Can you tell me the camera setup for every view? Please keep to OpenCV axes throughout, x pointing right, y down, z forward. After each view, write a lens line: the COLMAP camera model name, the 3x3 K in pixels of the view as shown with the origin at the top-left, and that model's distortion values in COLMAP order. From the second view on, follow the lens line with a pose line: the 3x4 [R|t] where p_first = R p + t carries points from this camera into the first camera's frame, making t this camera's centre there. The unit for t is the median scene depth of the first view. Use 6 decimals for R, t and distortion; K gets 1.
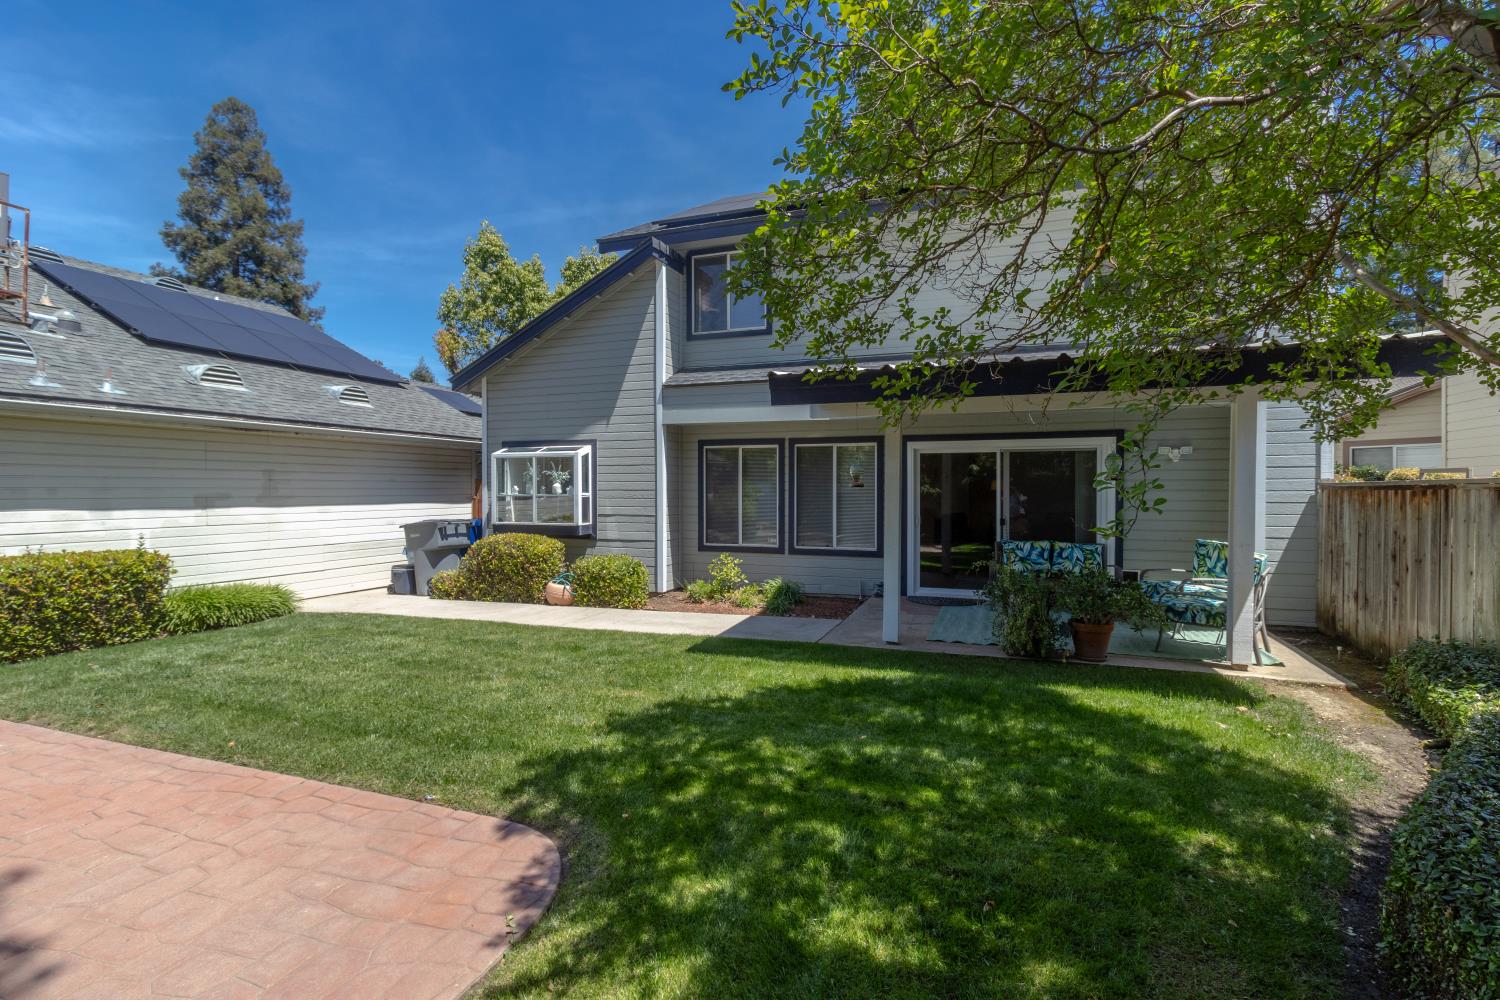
lens RADIAL K [[703.4, 0, 753.3], [0, 703.4, 498.8], [0, 0, 1]] dist [0.001533, -0.000397]
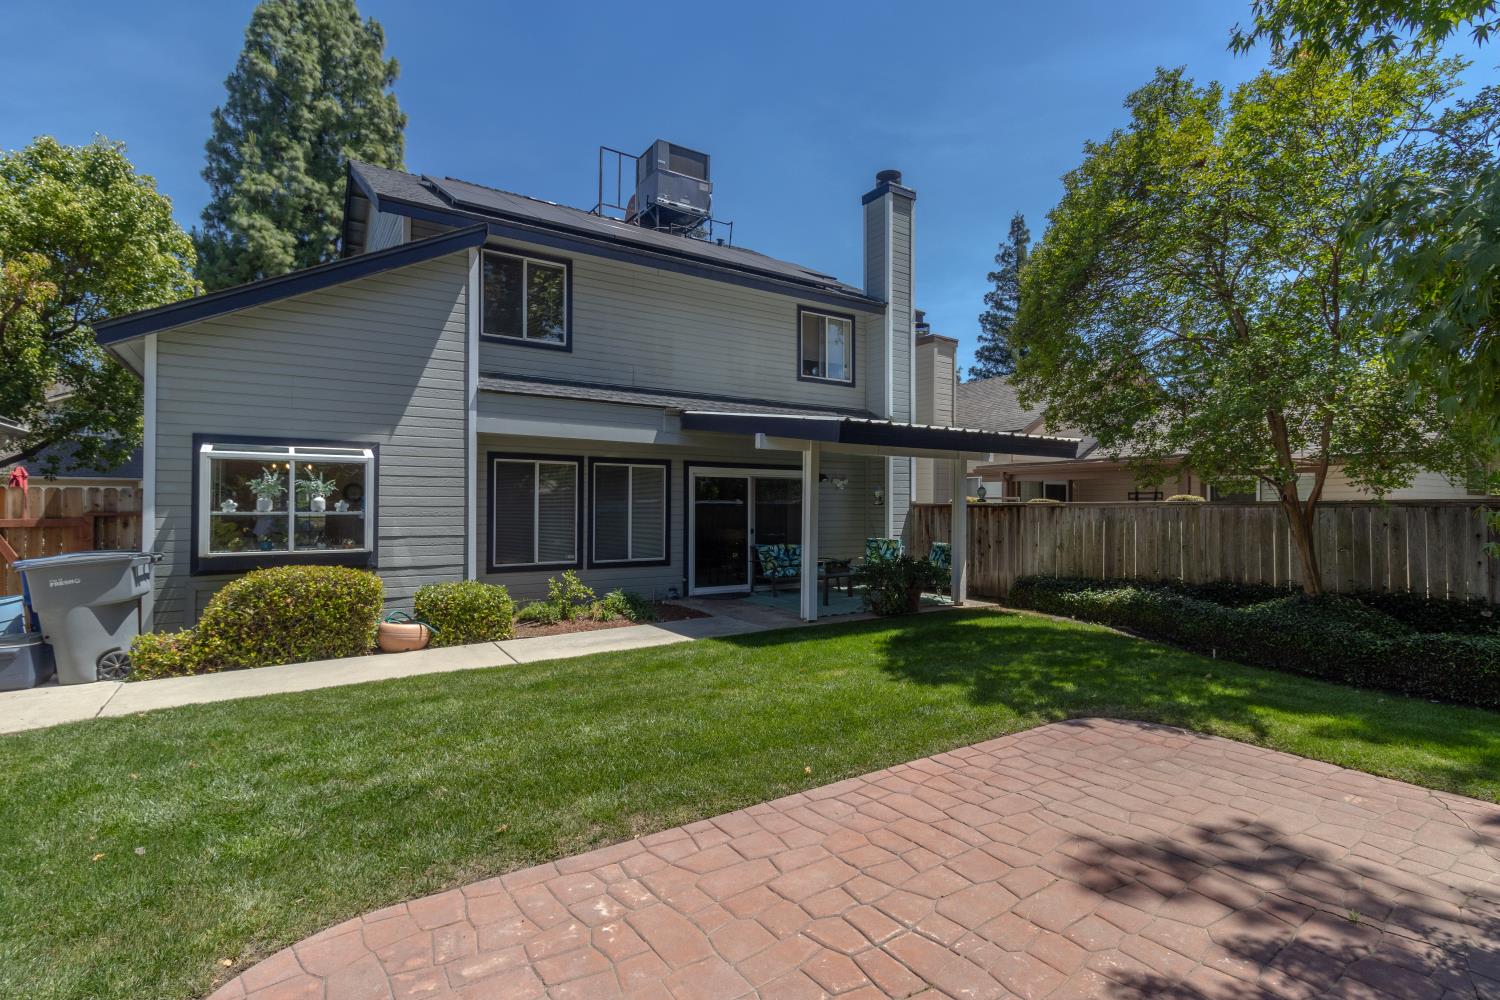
lens RADIAL K [[703.4, 0, 749.3], [0, 703.4, 497.0], [0, 0, 1]] dist [0.001533, -0.000397]
pose [[0.598250, 0.013346, 0.801198, -0.673169], [0.007750, 0.999718, -0.022440, -0.001730], [-0.801272, 0.019634, 0.597978, 0.207431]]
